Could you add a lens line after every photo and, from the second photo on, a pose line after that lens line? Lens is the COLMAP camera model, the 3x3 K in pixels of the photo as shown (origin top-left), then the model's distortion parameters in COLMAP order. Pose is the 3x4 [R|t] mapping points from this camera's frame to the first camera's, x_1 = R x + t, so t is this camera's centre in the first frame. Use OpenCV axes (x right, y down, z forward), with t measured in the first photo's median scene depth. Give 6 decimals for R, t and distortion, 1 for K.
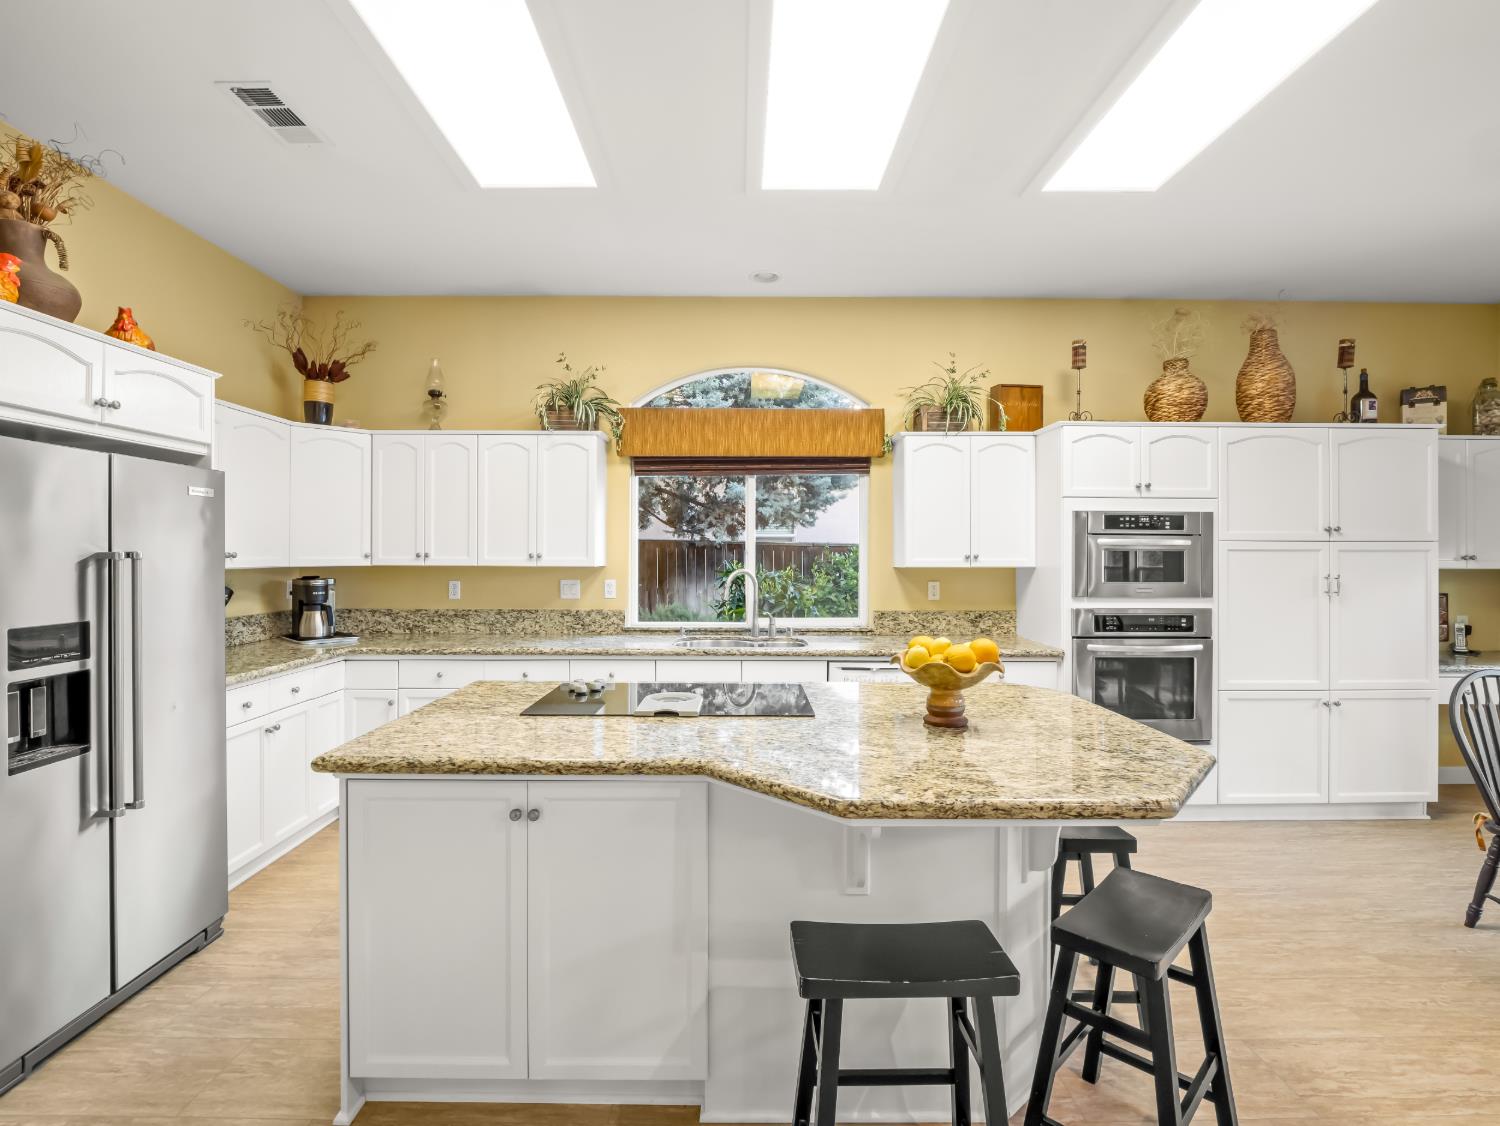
lens RADIAL K [[726.1, 0, 749.3], [0, 726.1, 548.9], [0, 0, 1]] dist [-0.012990, -0.002009]
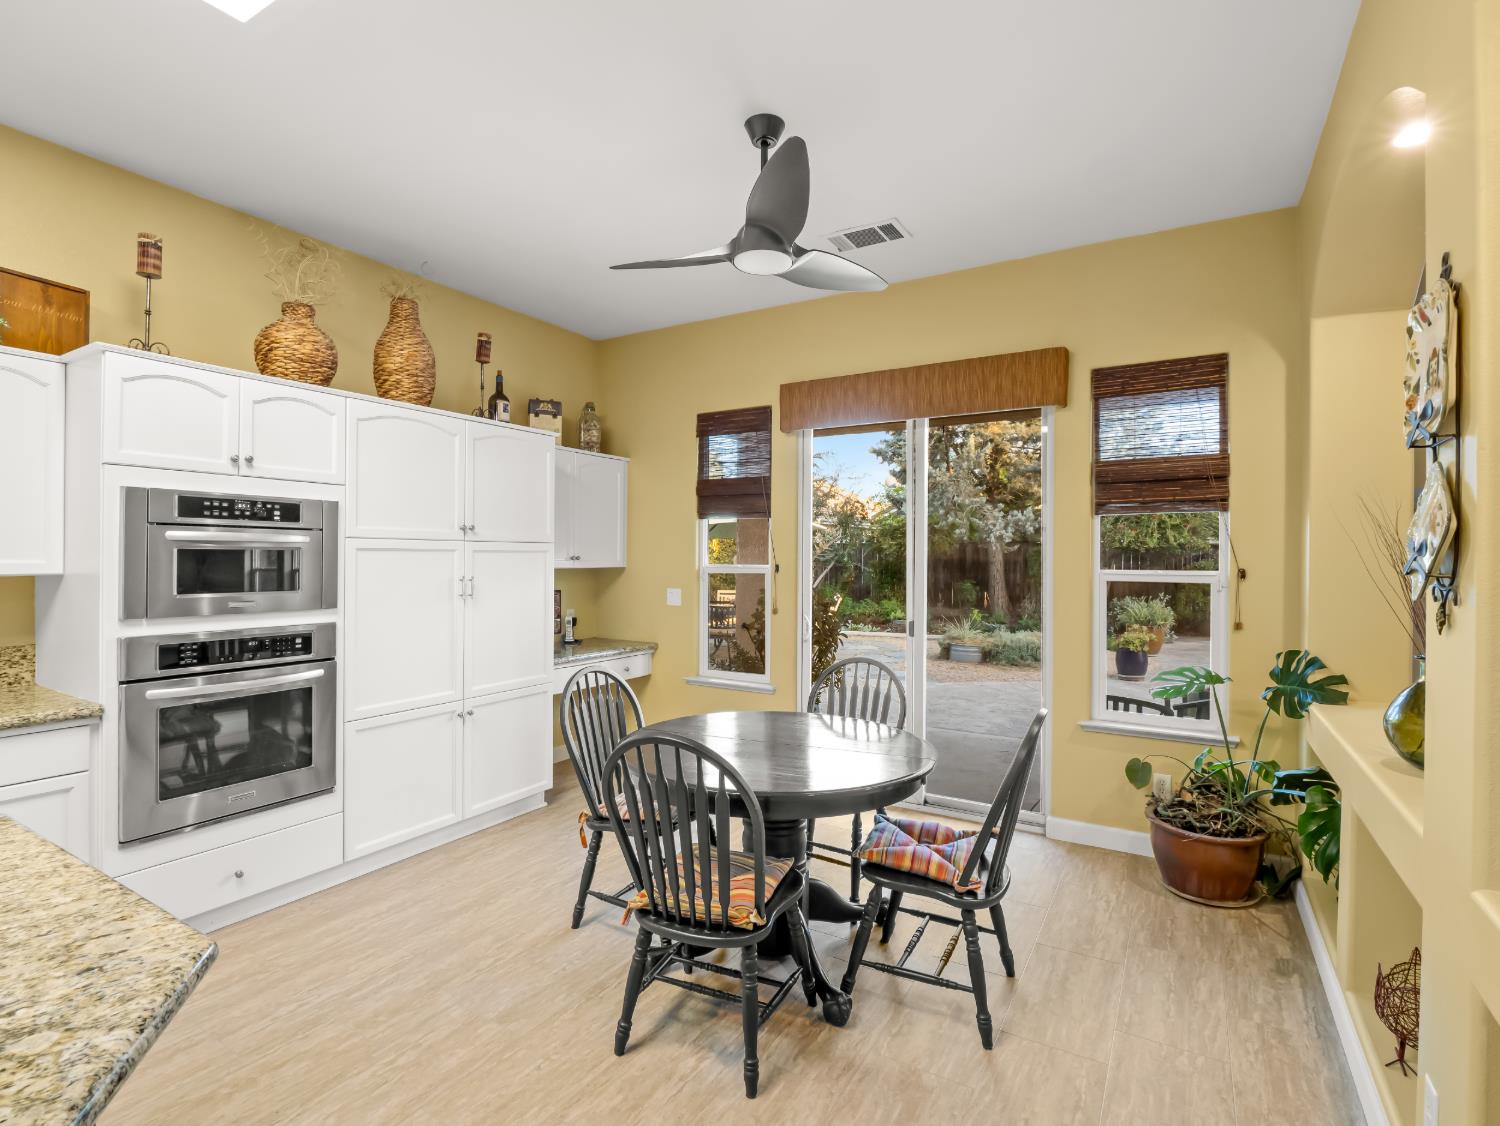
lens RADIAL K [[726.1, 0, 747.5], [0, 726.1, 556.5], [0, 0, 1]] dist [-0.012990, -0.002009]
pose [[0.521484, 0.000050, 0.853261, 0.189970], [-0.009550, 0.999938, 0.005778, 0.000892], [-0.853208, -0.011162, 0.521452, 0.189370]]
